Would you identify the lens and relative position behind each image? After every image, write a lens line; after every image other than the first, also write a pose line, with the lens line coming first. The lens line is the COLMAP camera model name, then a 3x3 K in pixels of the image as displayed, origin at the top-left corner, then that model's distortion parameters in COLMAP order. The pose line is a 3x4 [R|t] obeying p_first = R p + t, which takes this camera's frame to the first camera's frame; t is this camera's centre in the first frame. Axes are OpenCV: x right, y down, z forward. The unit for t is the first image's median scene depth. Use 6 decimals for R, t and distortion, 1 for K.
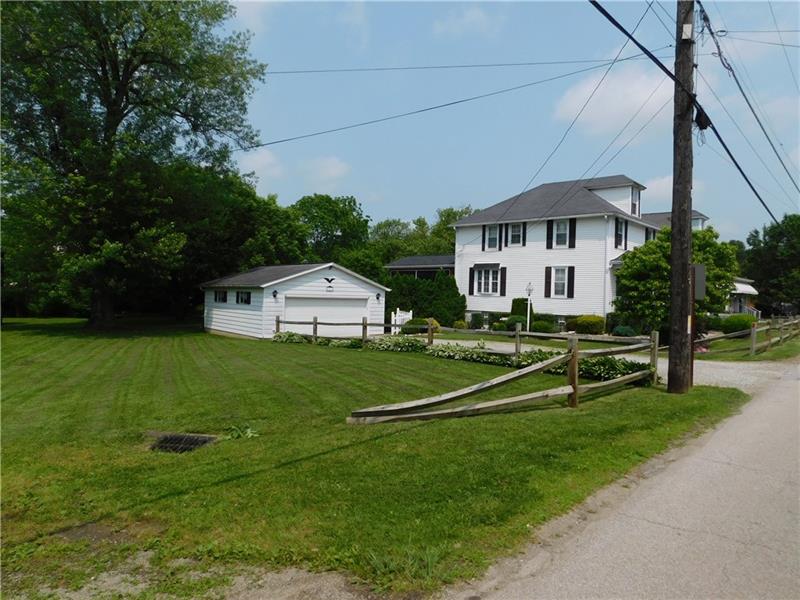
lens RADIAL K [[531.6, 0, 399.8], [0, 531.6, 299.3], [0, 0, 1]] dist [-0.041020, -0.000194]
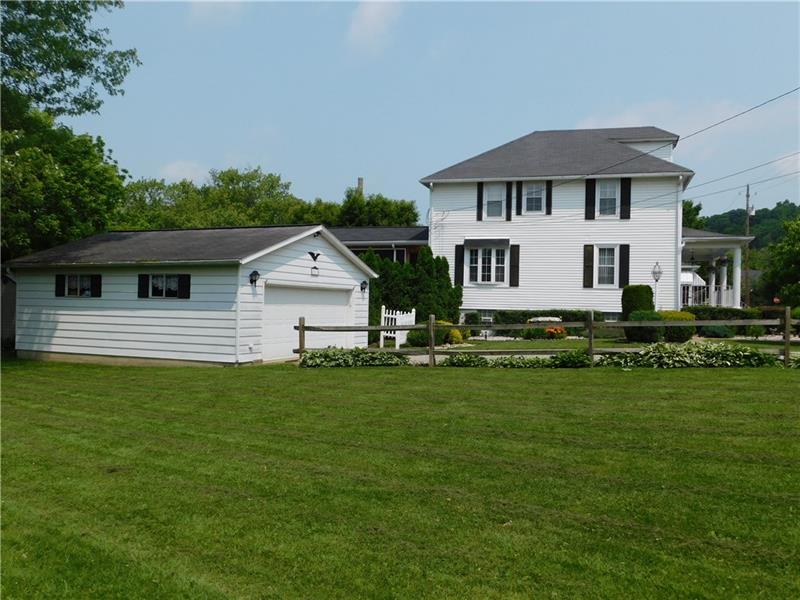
lens RADIAL K [[703.6, 0, 401.0], [0, 703.6, 299.3], [0, 0, 1]] dist [0.008626, -0.010289]
pose [[0.897472, -0.006384, 0.441026, -0.350034], [0.009547, 0.999942, -0.004953, 0.013631], [-0.440969, 0.008655, 0.897481, 0.255537]]
